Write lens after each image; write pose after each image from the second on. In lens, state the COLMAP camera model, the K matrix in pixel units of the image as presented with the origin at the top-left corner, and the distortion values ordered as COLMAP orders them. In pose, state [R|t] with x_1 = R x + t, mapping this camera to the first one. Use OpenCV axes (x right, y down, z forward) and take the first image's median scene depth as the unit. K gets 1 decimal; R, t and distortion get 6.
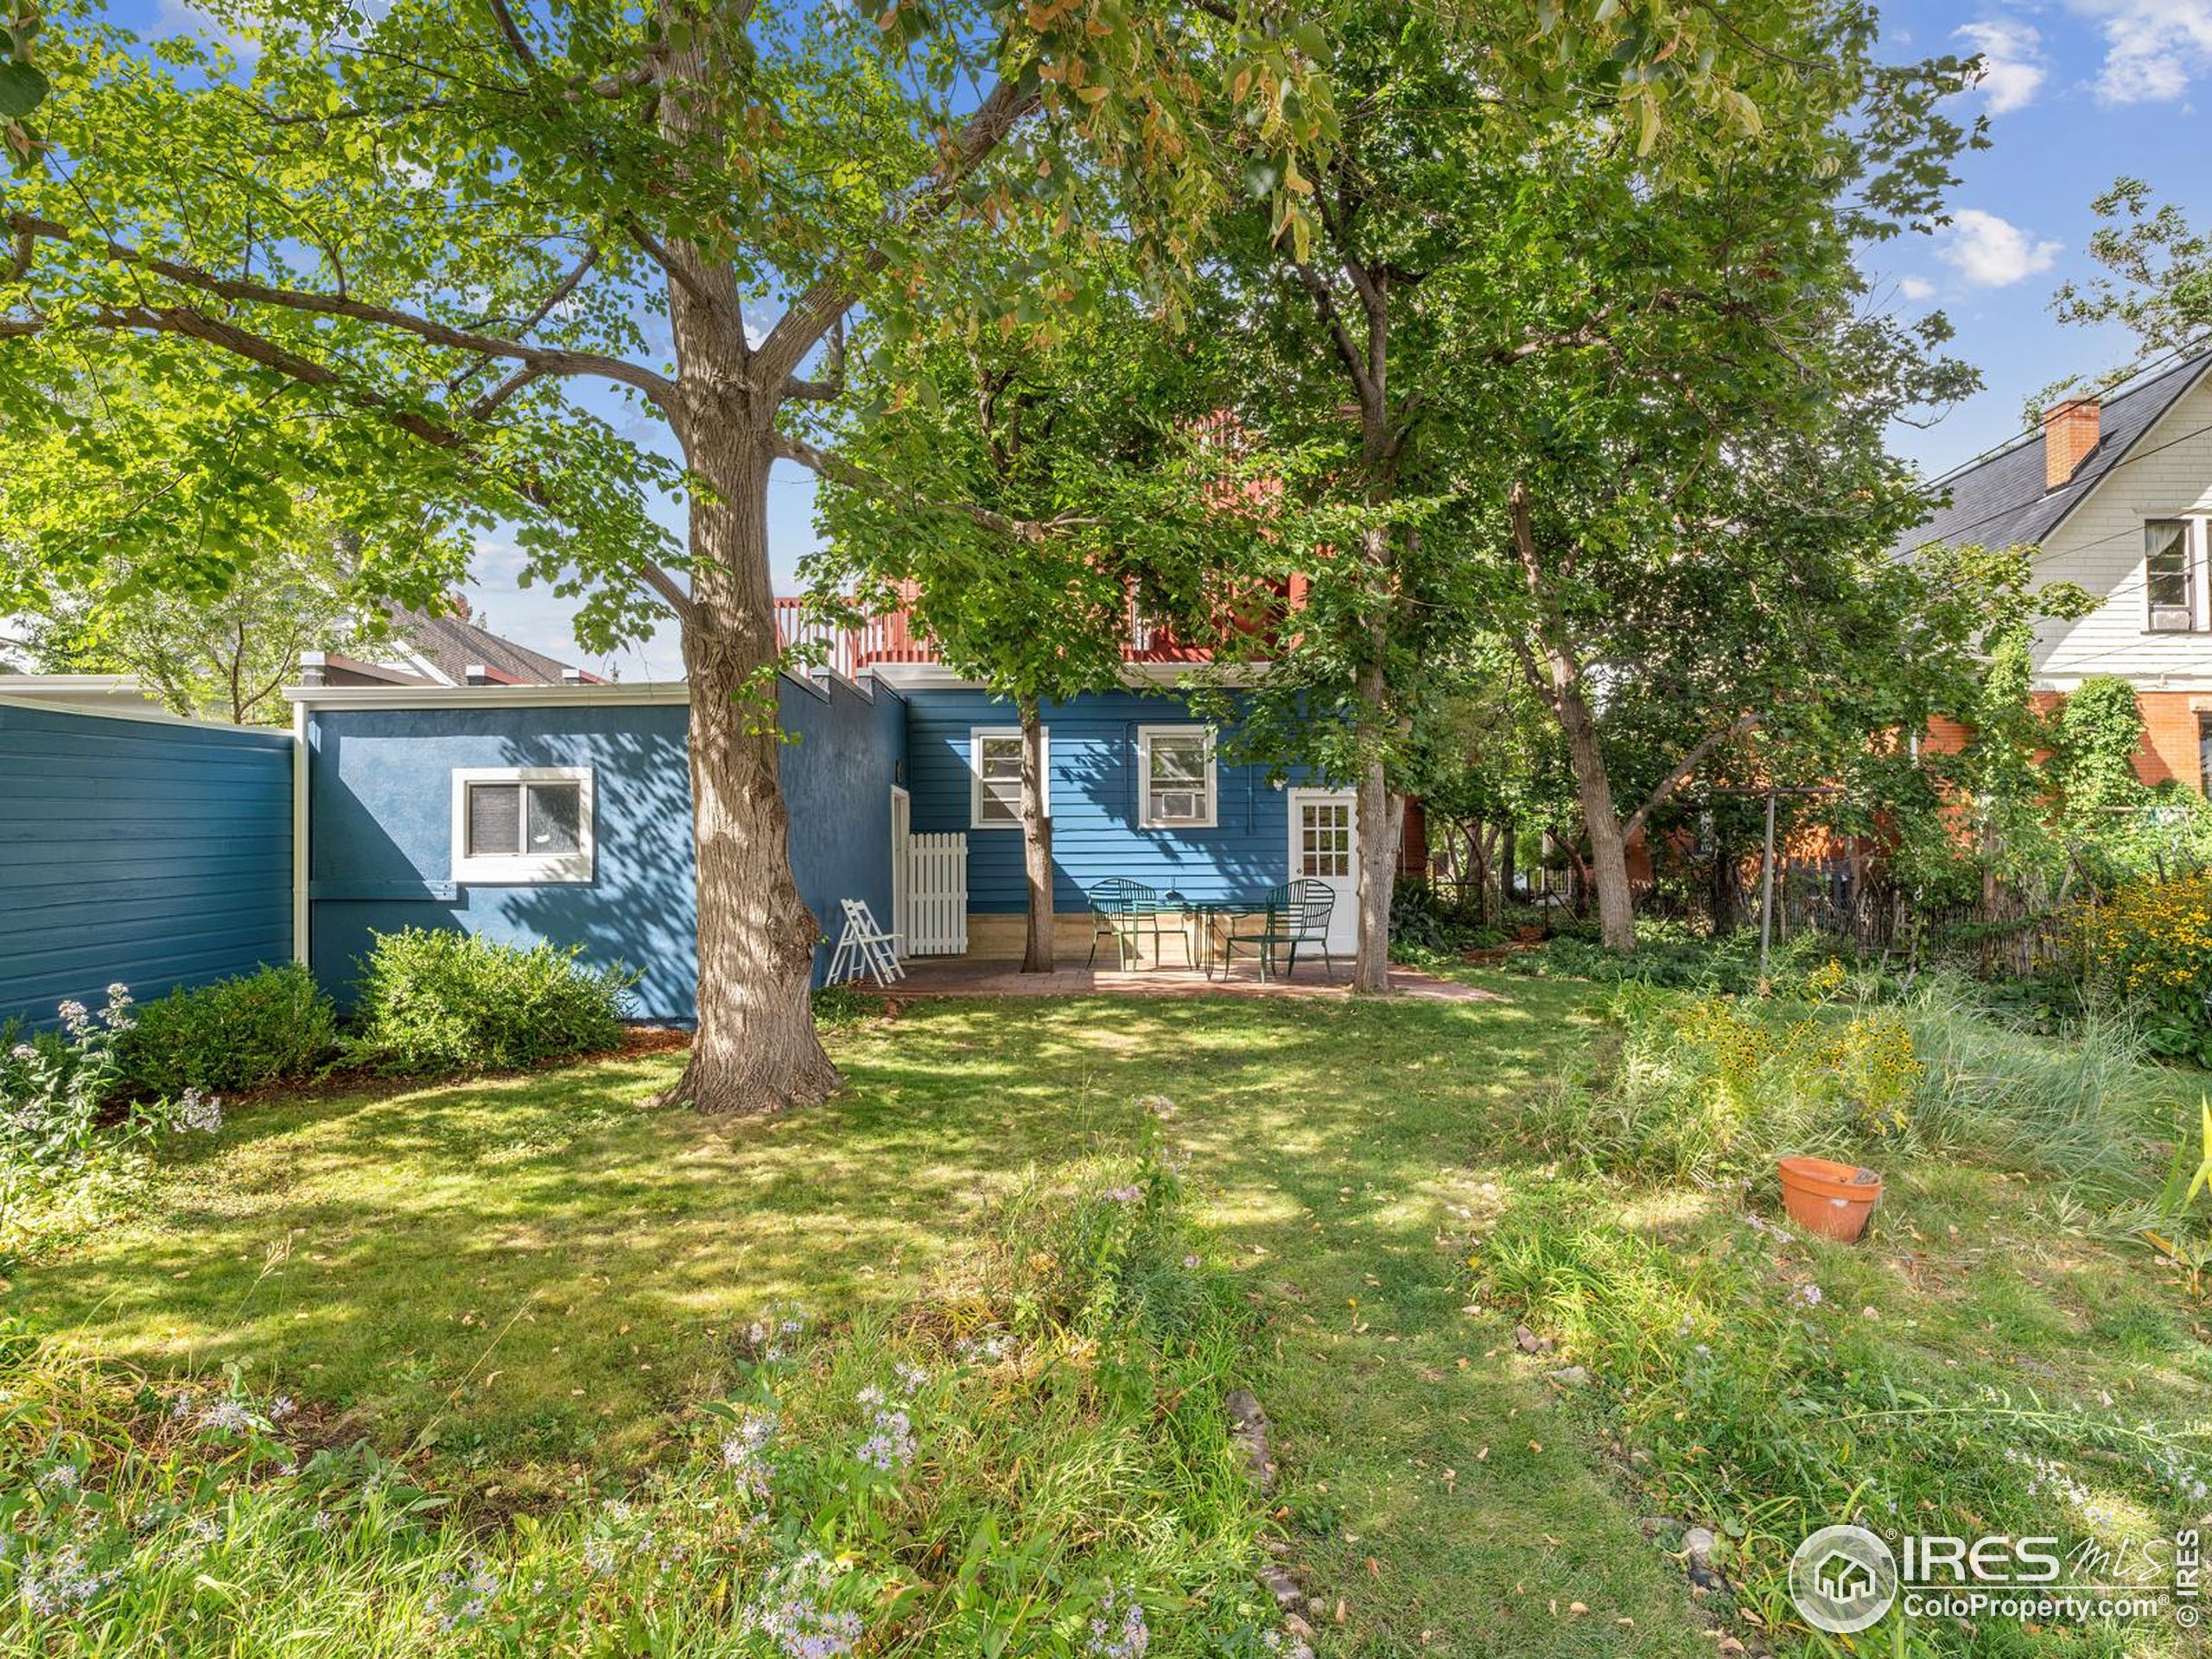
lens RADIAL K [[1284.0, 0, 1119.6], [0, 1284.0, 820.0], [0, 0, 1]] dist [-0.000999, -0.000200]
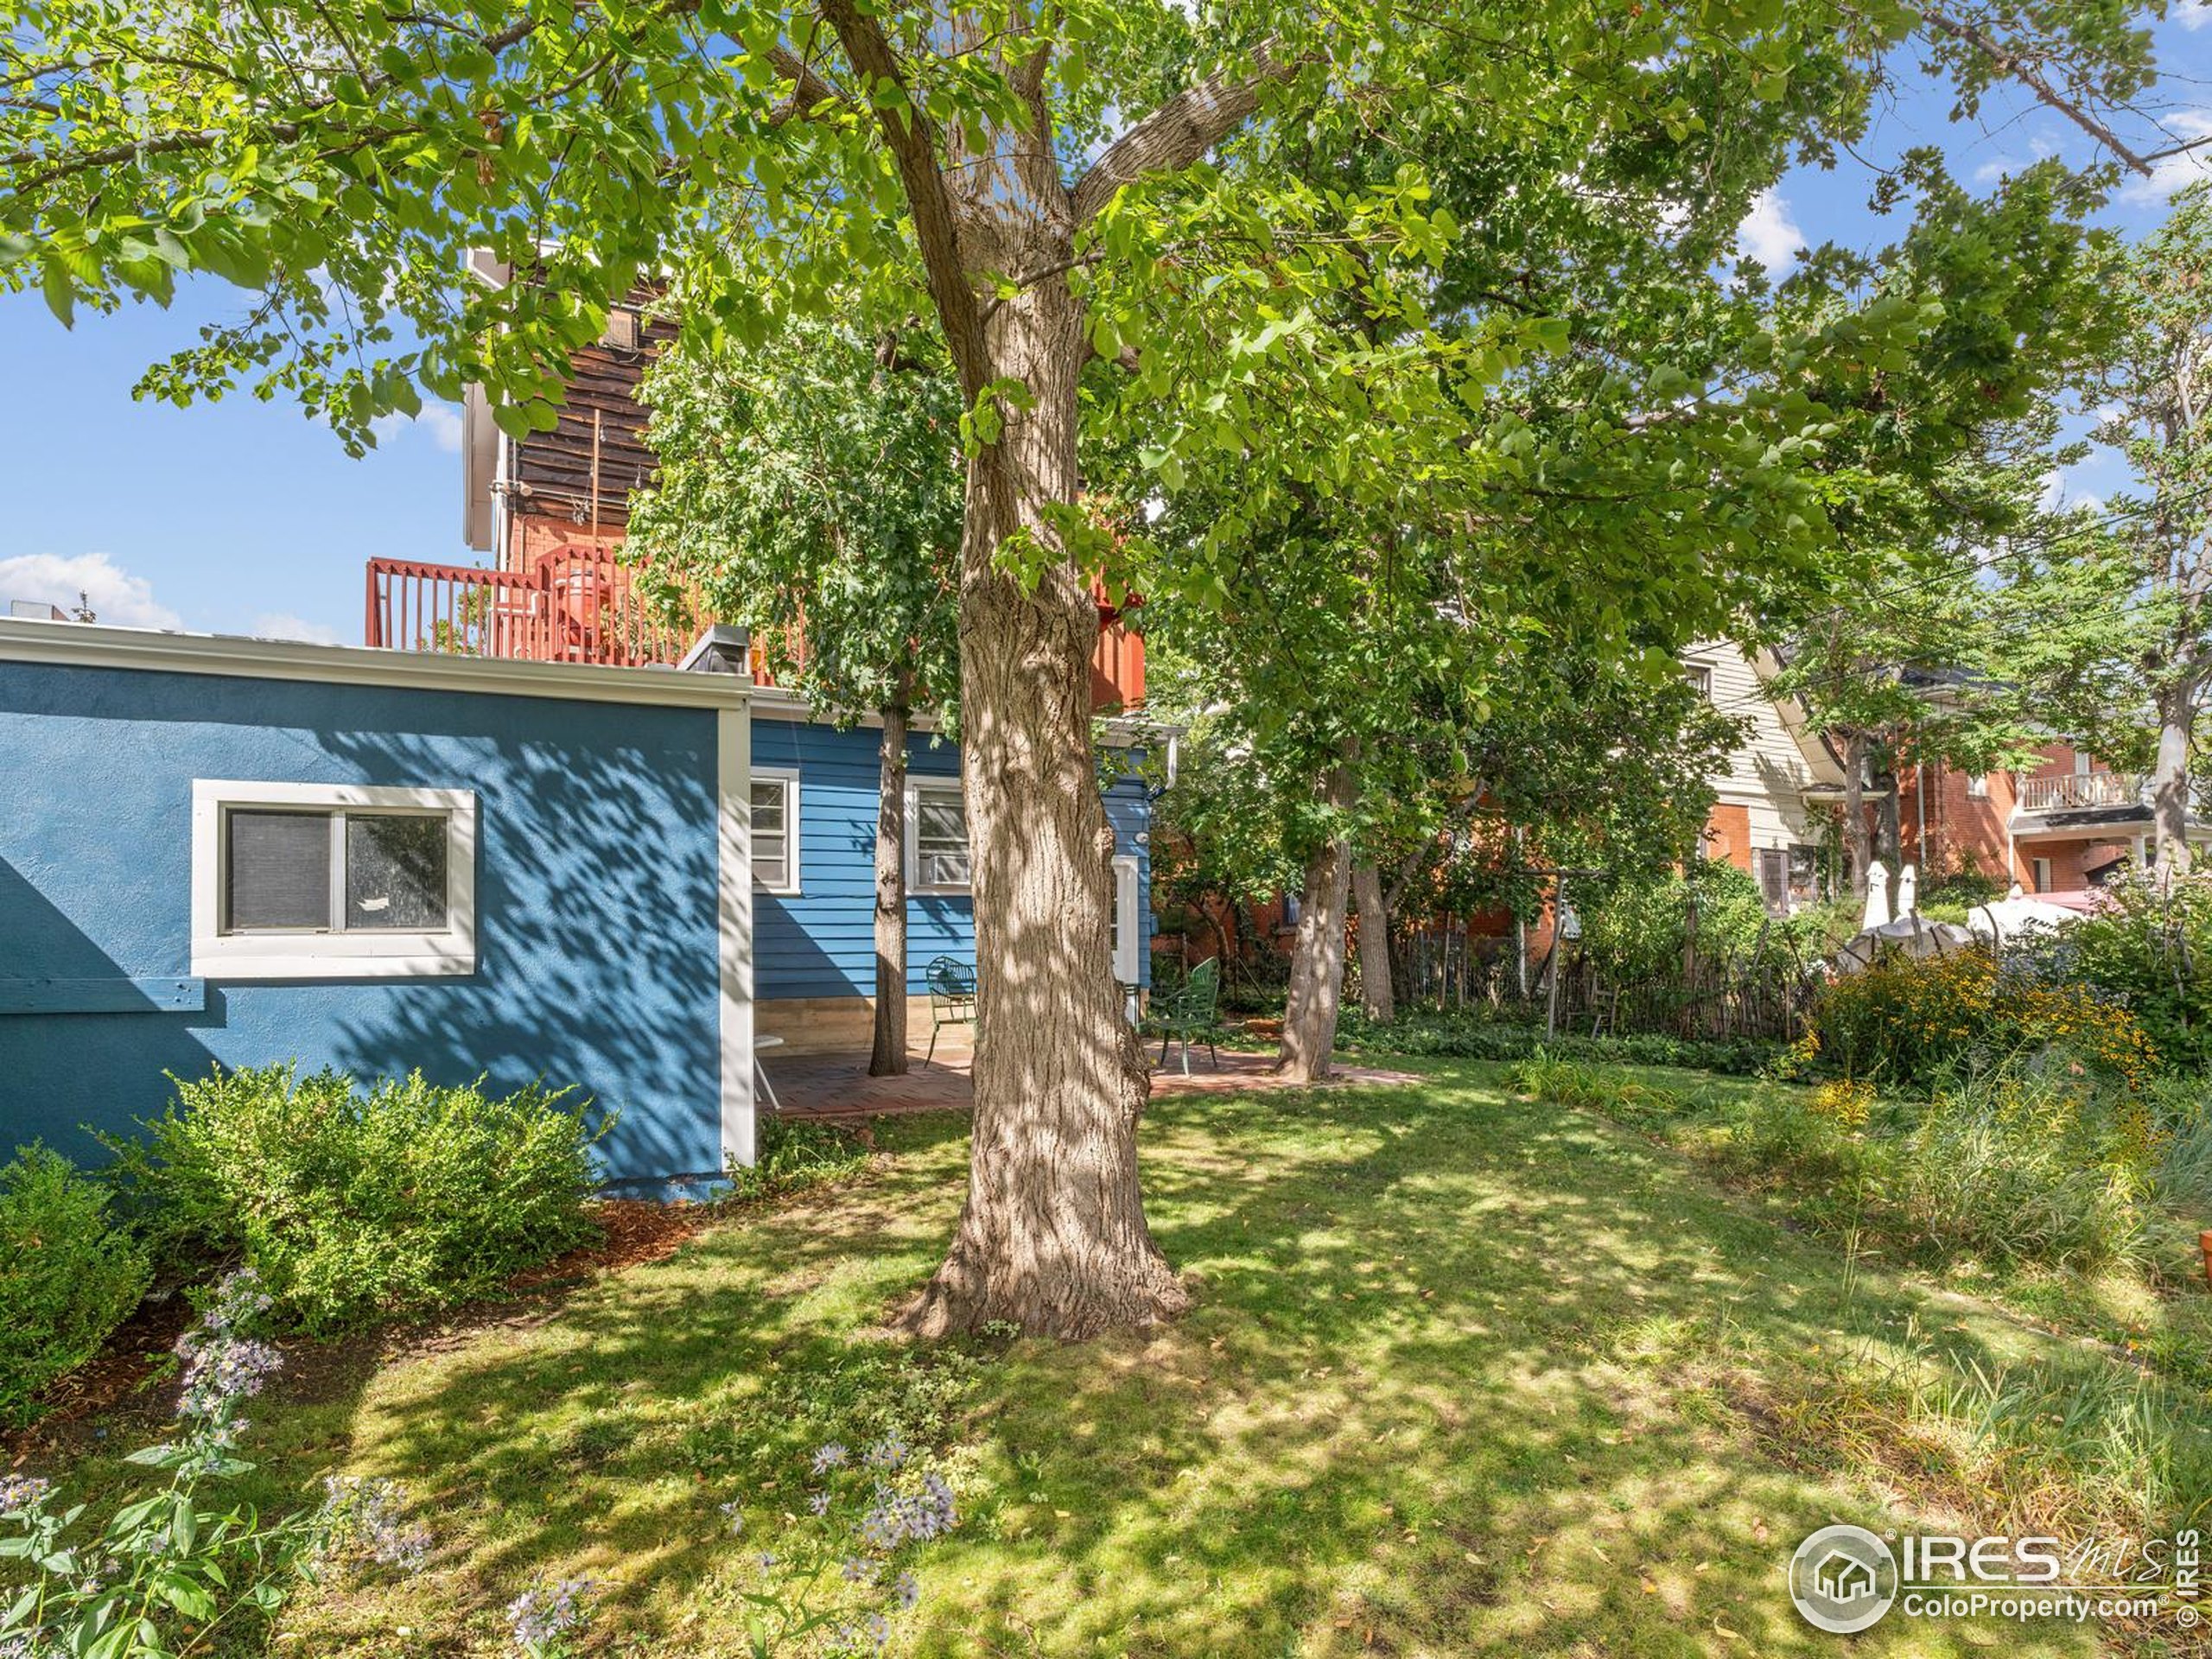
lens RADIAL K [[1284.0, 0, 1119.6], [0, 1284.0, 820.0], [0, 0, 1]] dist [-0.000999, -0.000200]
pose [[0.821504, 0.054639, 0.567579, -0.508449], [-0.029192, 0.998123, -0.053835, -0.002871], [-0.569455, 0.027657, 0.821557, 0.303130]]
